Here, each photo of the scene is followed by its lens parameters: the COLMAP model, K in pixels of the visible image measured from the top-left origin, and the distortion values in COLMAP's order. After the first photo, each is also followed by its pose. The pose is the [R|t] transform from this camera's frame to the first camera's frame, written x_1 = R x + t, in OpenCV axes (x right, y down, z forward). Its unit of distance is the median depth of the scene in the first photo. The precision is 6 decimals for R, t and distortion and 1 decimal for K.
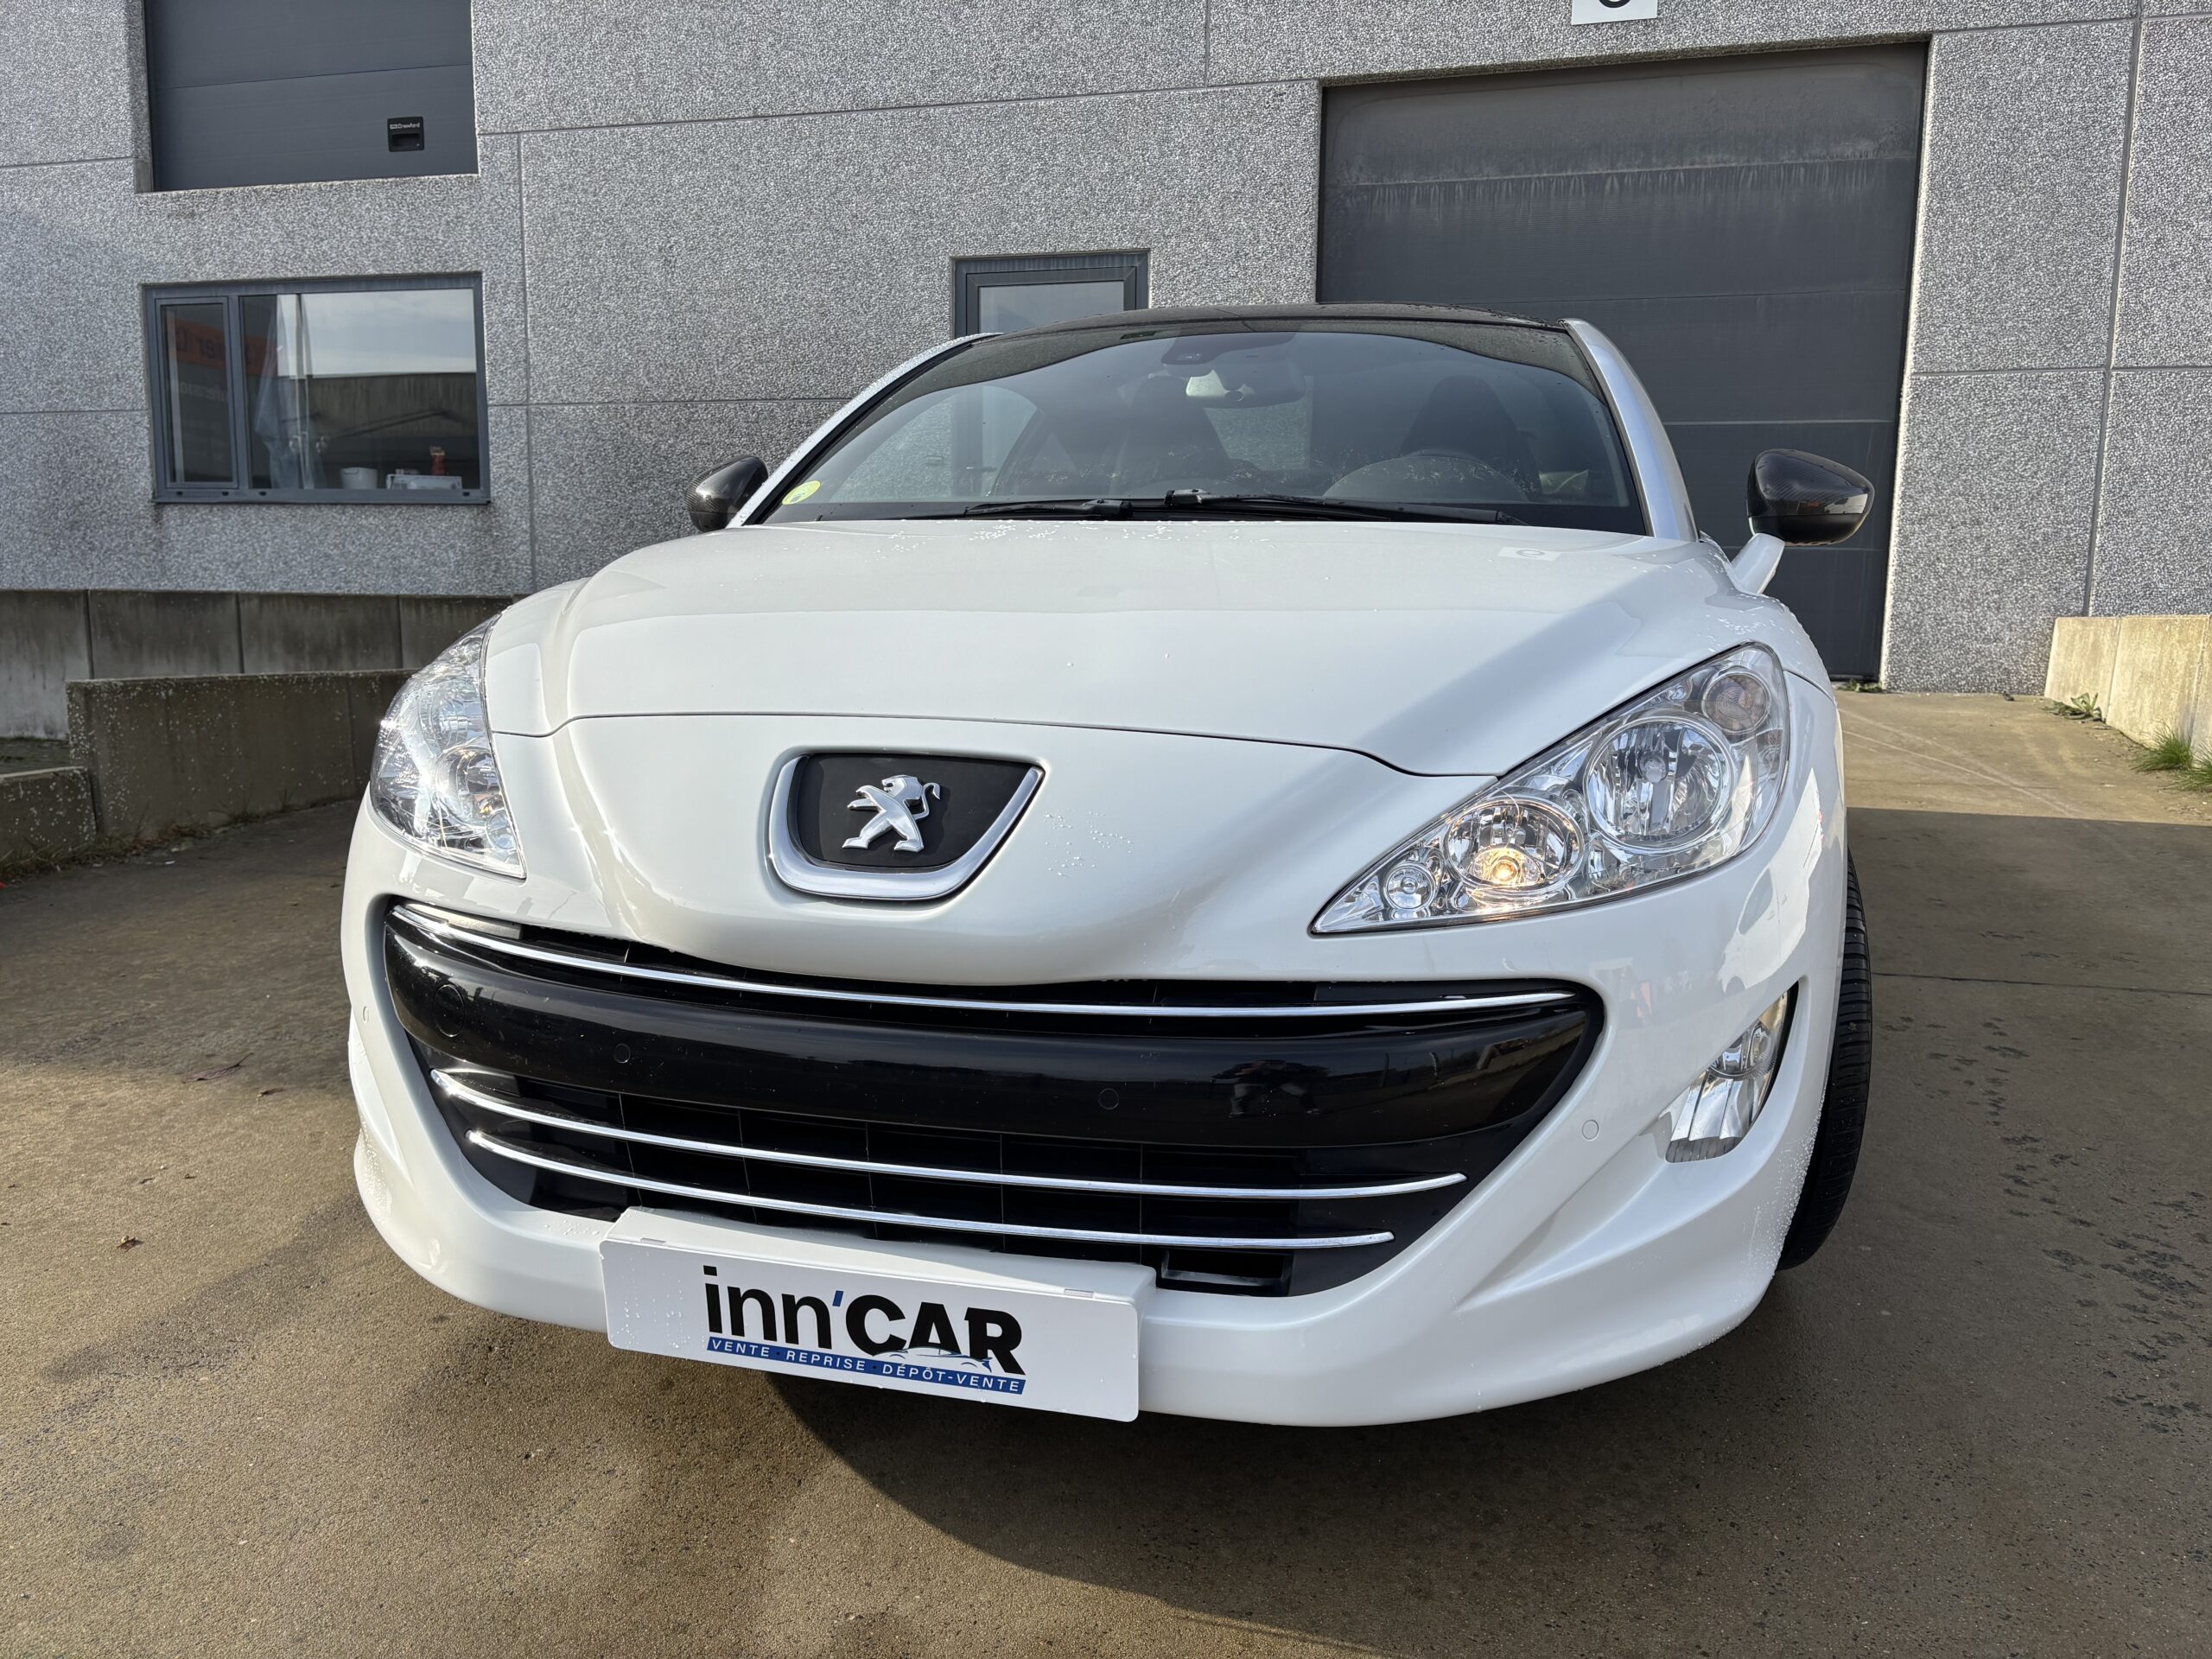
lens RADIAL K [[1680.2, 0, 1111.4], [0, 1680.2, 822.4], [0, 0, 1]] dist [0.068797, -0.078292]
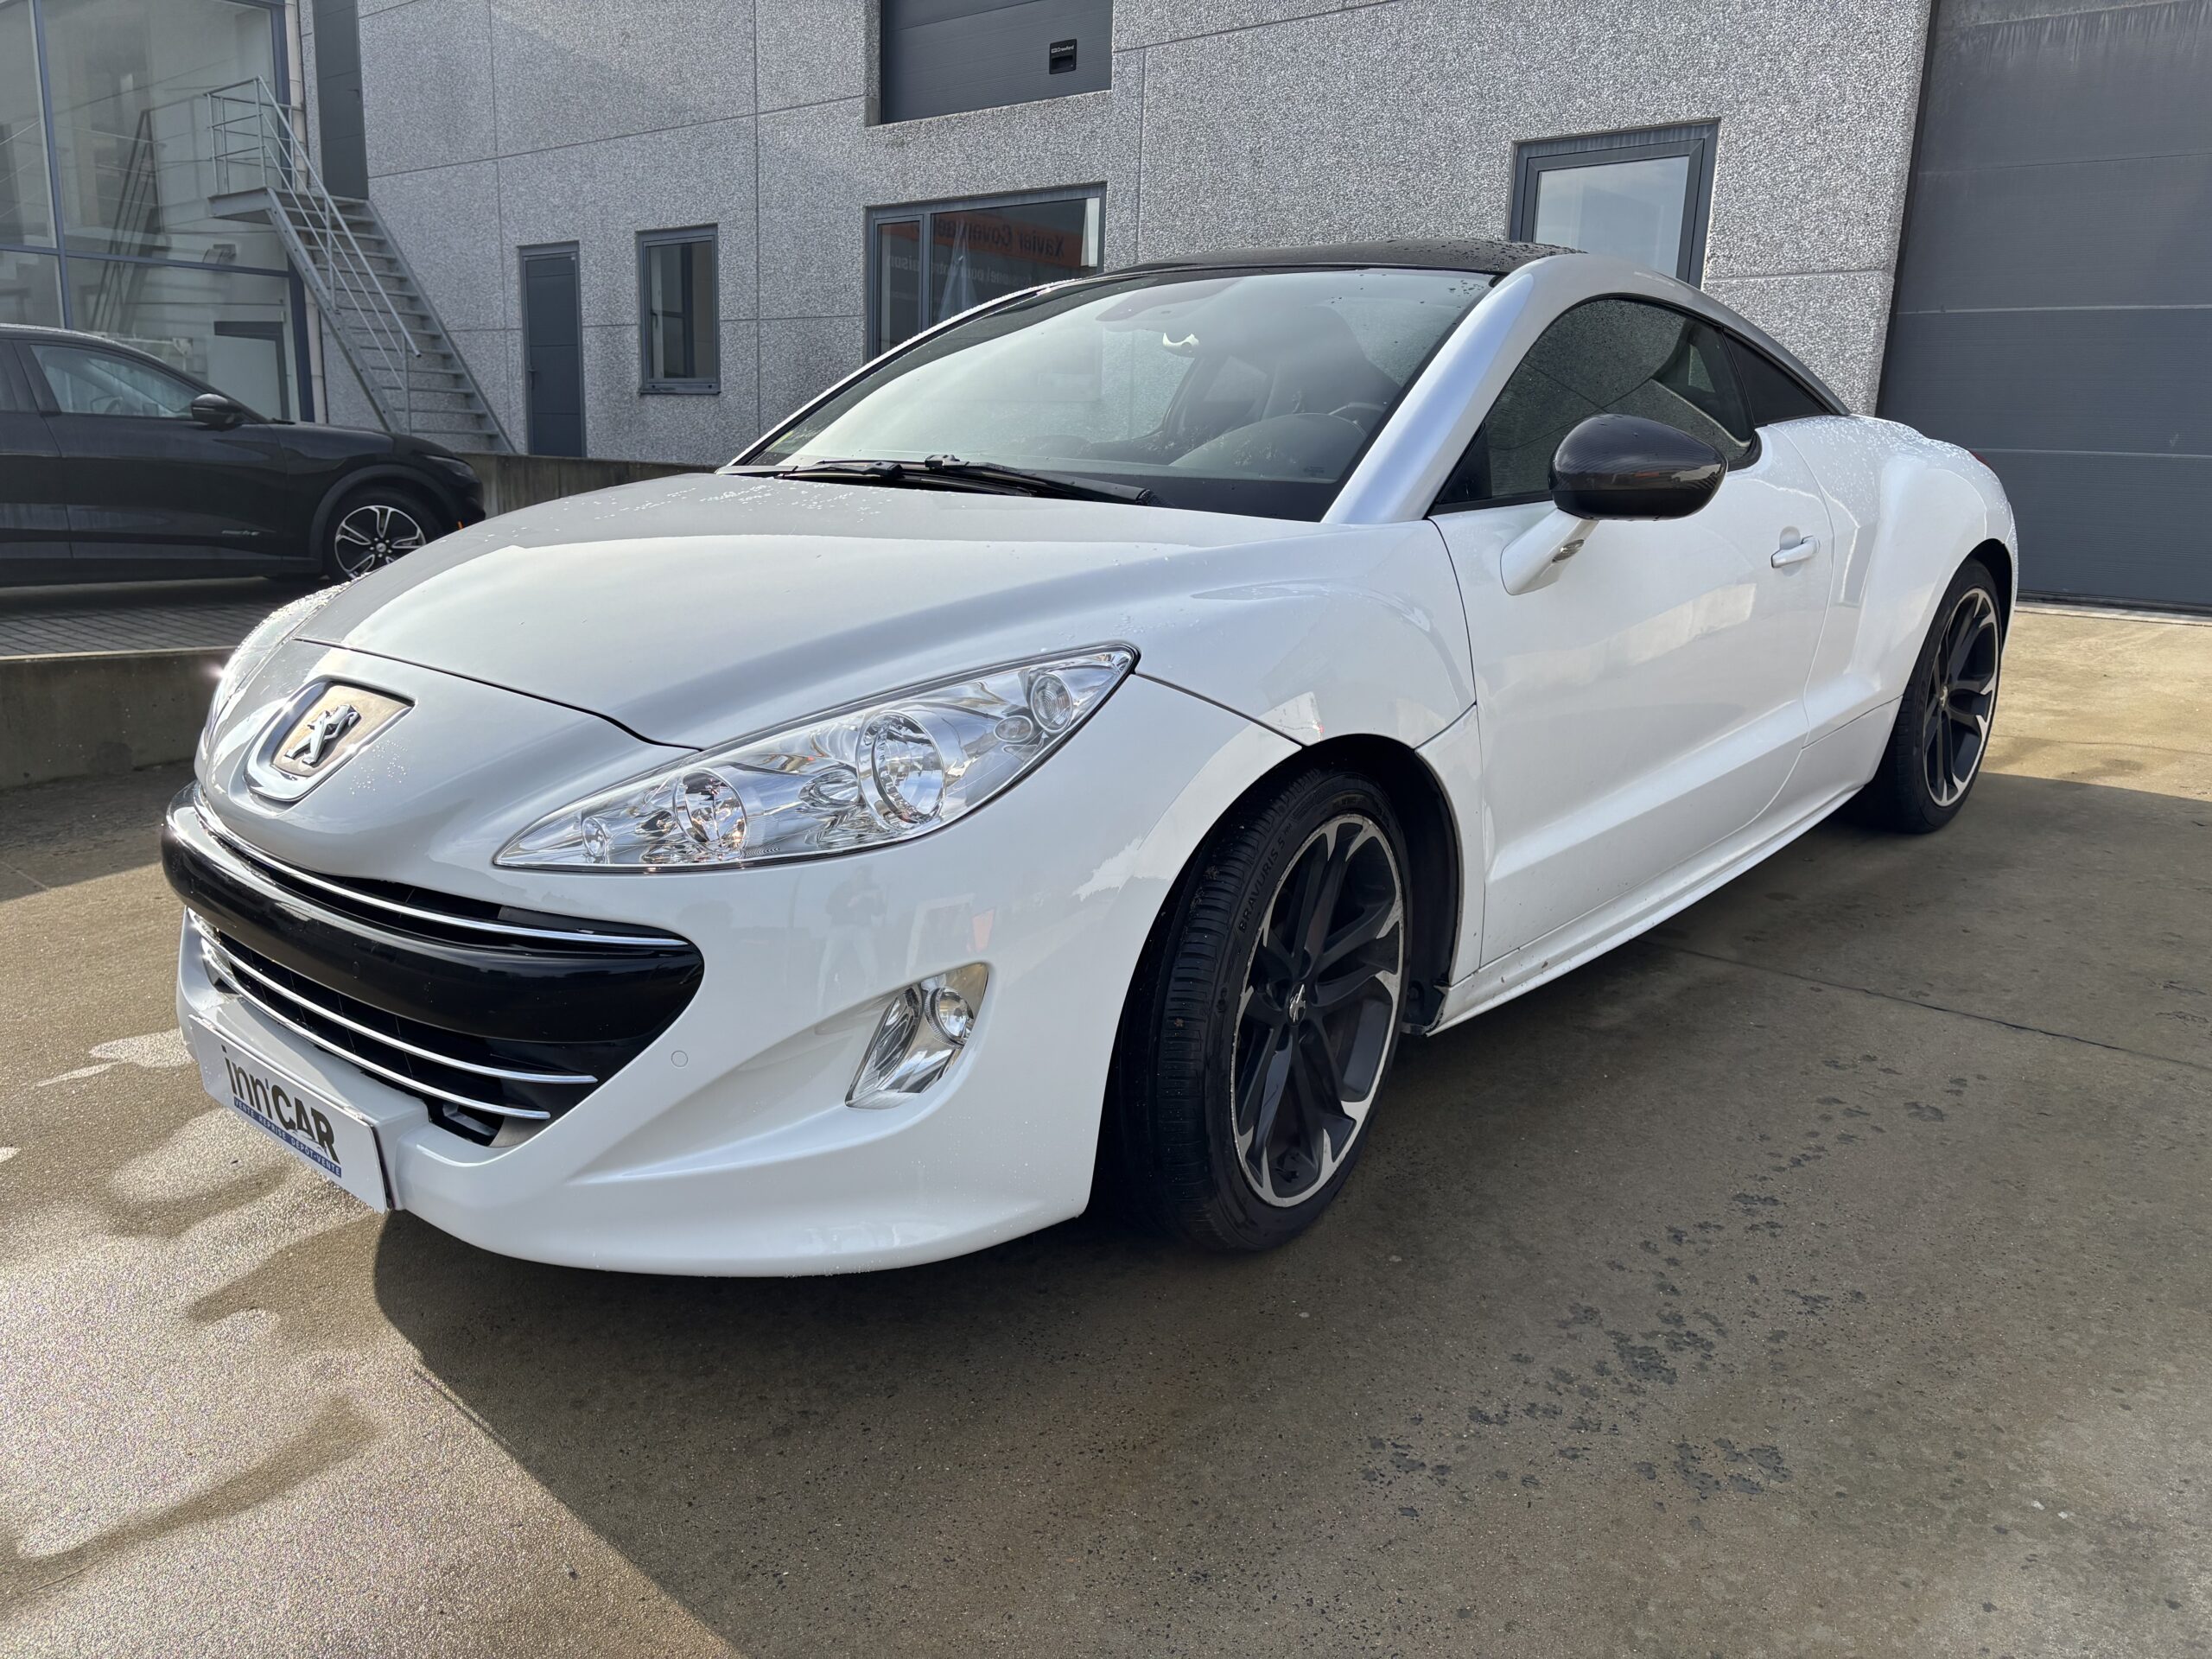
lens RADIAL K [[1680.2, 0, 1111.4], [0, 1680.2, 822.4], [0, 0, 1]] dist [0.068797, -0.078292]
pose [[0.887400, 0.116730, -0.445978, 0.181132], [-0.083560, 0.992115, 0.093409, -0.019852], [0.453365, -0.045625, 0.890157, 0.016856]]
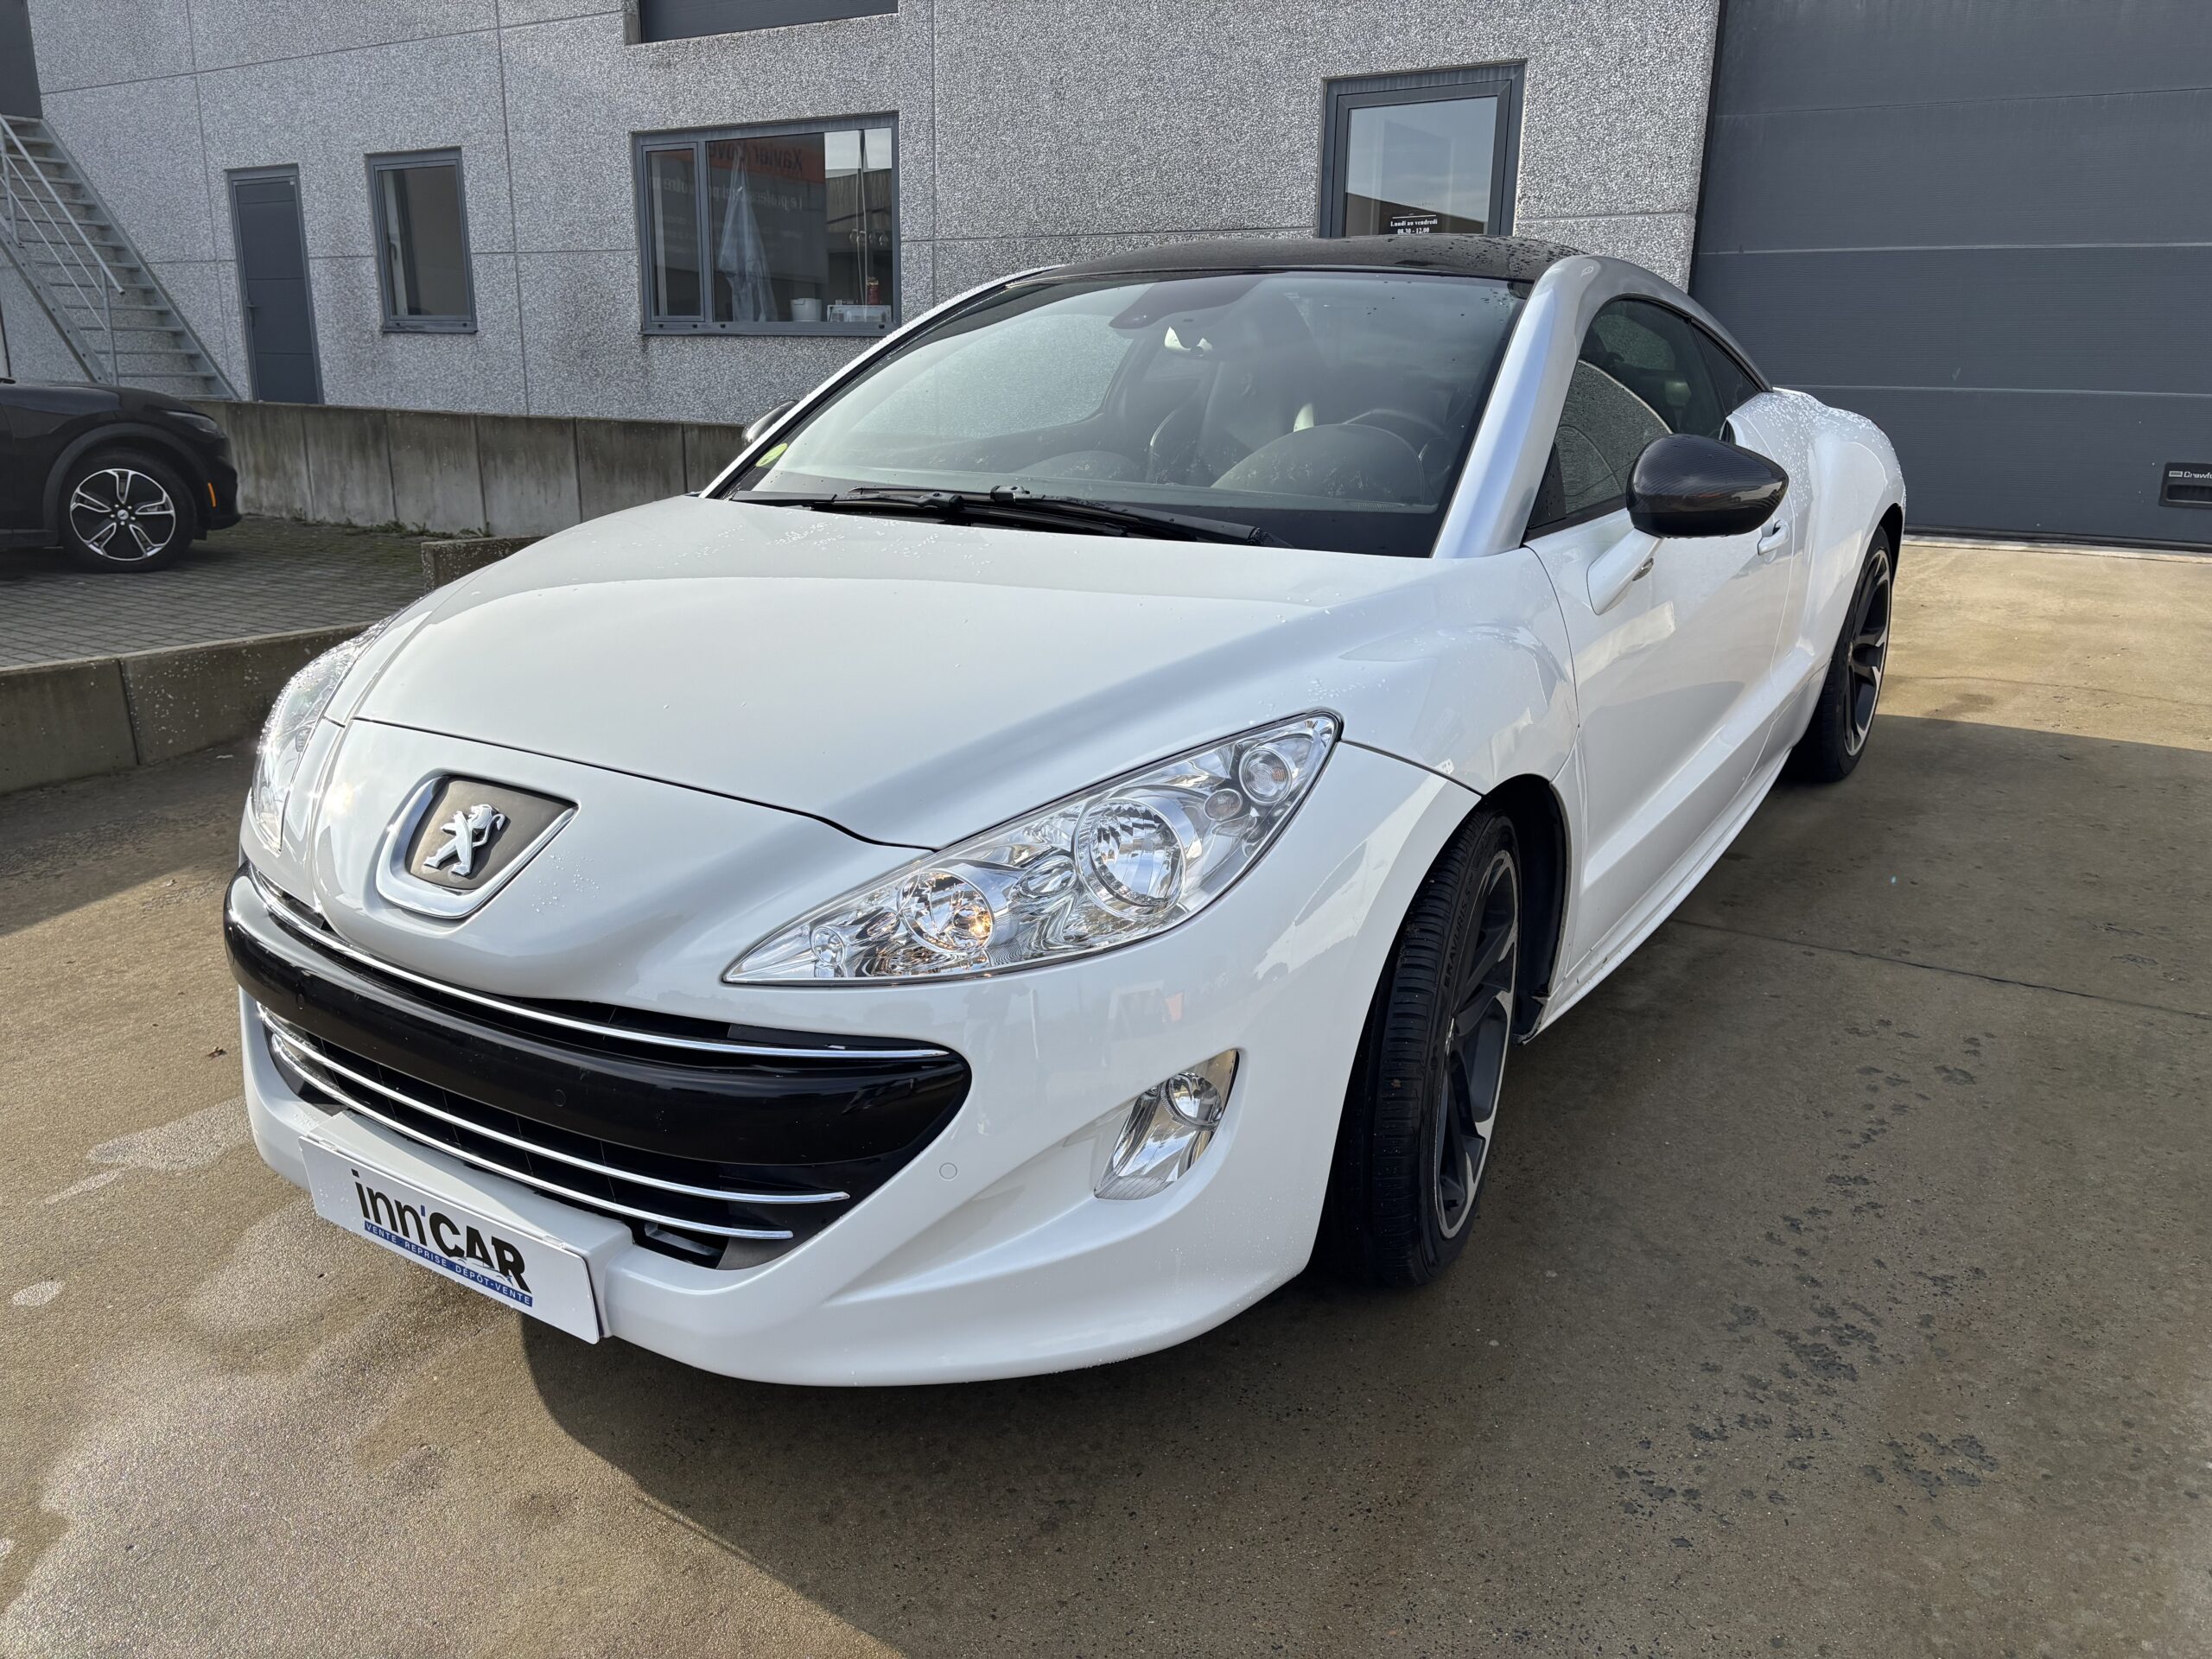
lens RADIAL K [[1683.4, 0, 1106.0], [0, 1683.4, 829.5], [0, 0, 1]] dist [0.051181, -0.045467]
pose [[0.948233, 0.086276, -0.305631, 0.122866], [-0.045877, 0.989509, 0.136992, -0.036105], [0.314244, -0.115879, 0.942243, -0.003251]]
